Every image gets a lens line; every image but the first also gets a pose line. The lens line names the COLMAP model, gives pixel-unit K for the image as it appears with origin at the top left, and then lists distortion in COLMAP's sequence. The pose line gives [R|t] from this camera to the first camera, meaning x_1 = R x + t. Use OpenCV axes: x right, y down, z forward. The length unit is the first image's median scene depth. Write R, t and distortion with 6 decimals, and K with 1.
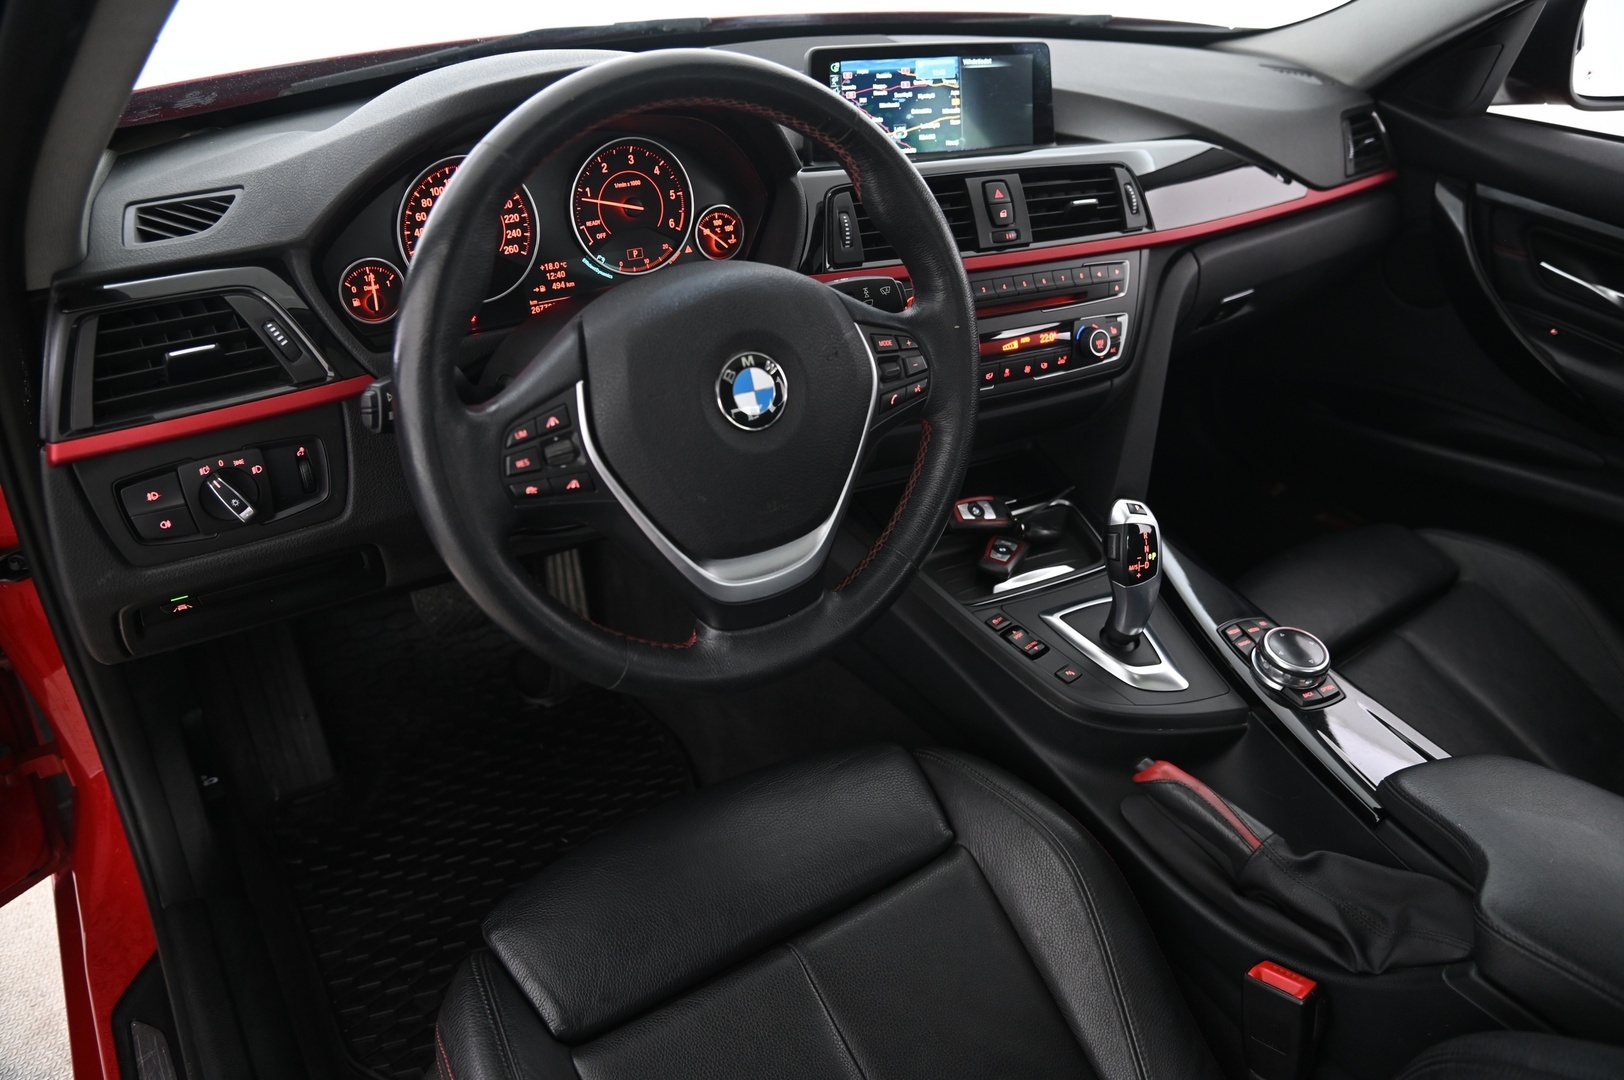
lens RADIAL K [[1096.1, 0, 812.0], [0, 1096.1, 540.0], [0, 0, 1]] dist [-0.112221, -0.000233]
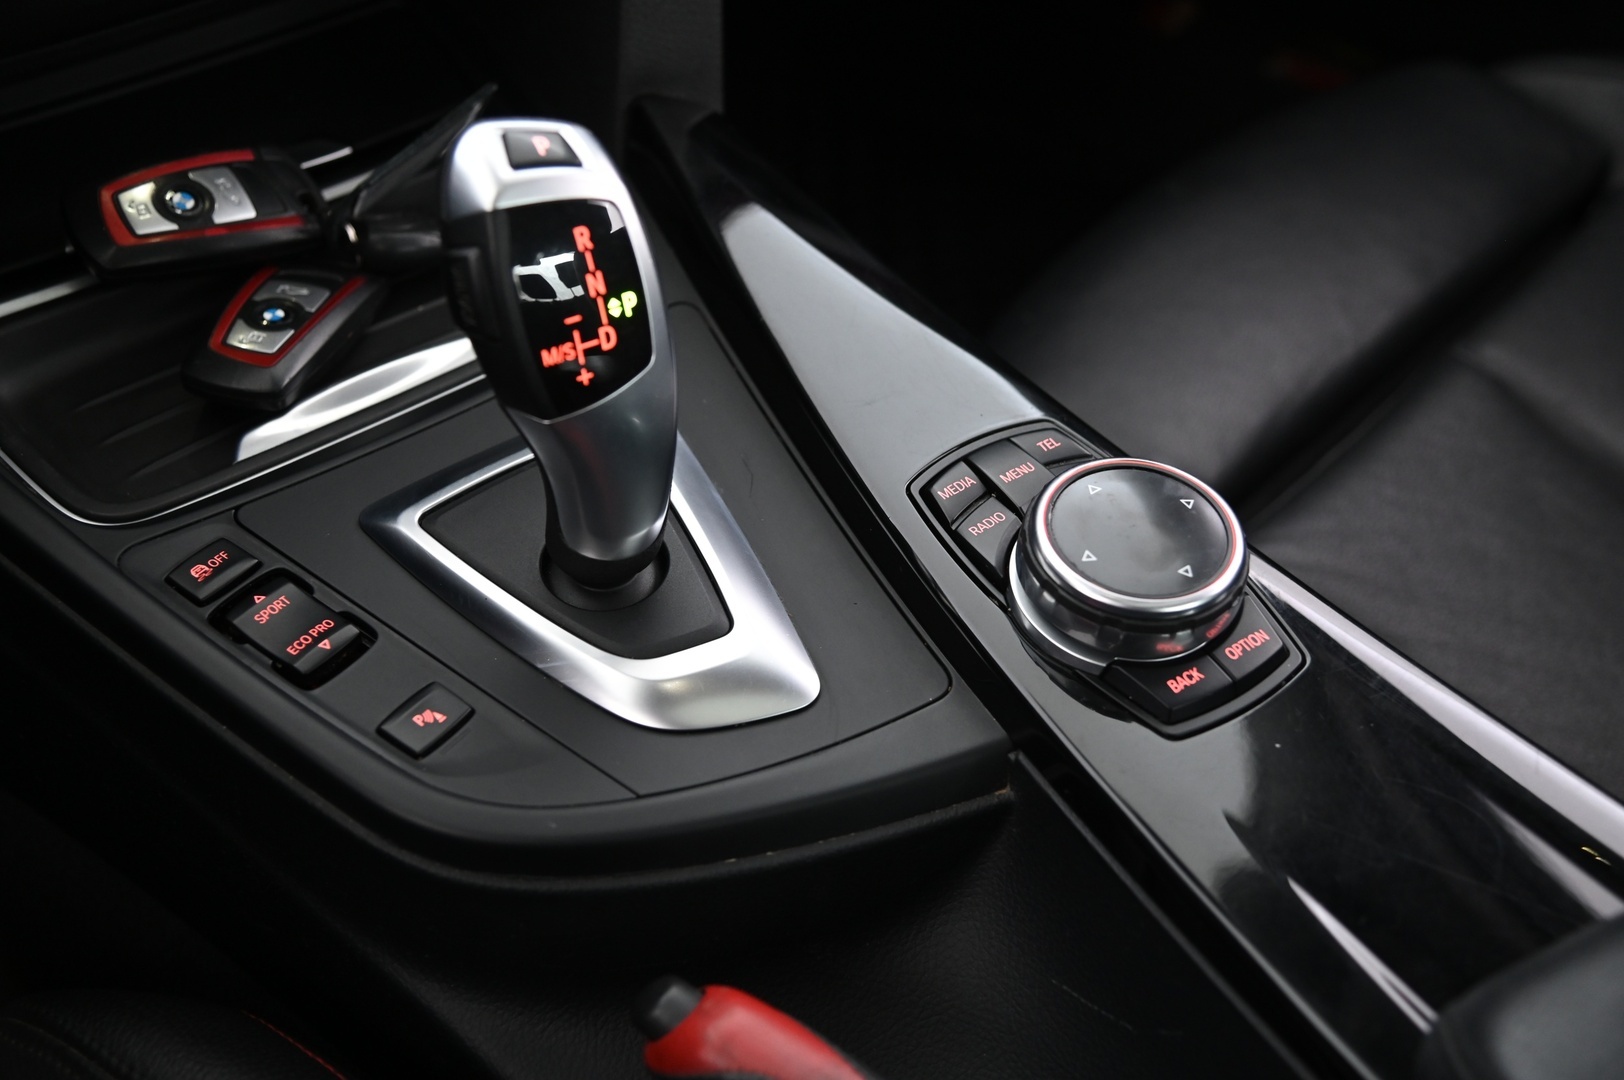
lens RADIAL K [[1834.0, 0, 812.0], [0, 1834.0, 540.0], [0, 0, 1]] dist [0.138286, 0.020083]
pose [[0.975047, -0.164404, 0.149180, 0.263160], [0.134894, 0.972466, 0.190035, -0.010648], [-0.176315, -0.165170, 0.970377, 0.464830]]
